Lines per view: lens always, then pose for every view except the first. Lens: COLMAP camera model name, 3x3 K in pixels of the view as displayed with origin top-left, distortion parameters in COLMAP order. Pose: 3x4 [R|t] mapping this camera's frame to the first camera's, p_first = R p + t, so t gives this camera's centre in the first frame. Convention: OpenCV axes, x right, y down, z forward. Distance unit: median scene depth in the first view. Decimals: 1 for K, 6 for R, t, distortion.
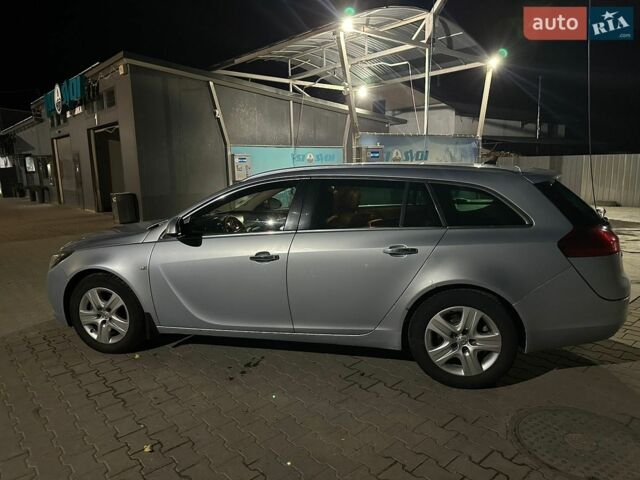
lens RADIAL K [[435.7, 0, 320.0], [0, 435.7, 240.0], [0, 0, 1]] dist [0.003747, -0.000146]
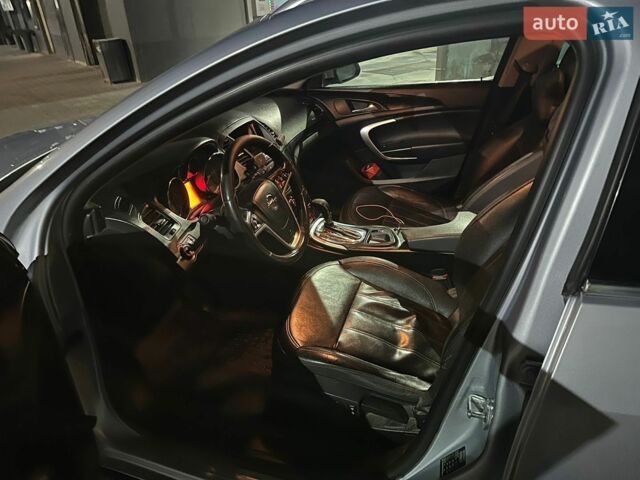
lens RADIAL K [[435.7, 0, 320.0], [0, 435.7, 240.0], [0, 0, 1]] dist [0.003747, -0.000146]
pose [[0.997850, 0.005929, -0.065278, -0.026636], [0.016315, 0.942087, 0.334972, -0.018226], [0.063483, -0.335317, 0.939964, 0.134925]]
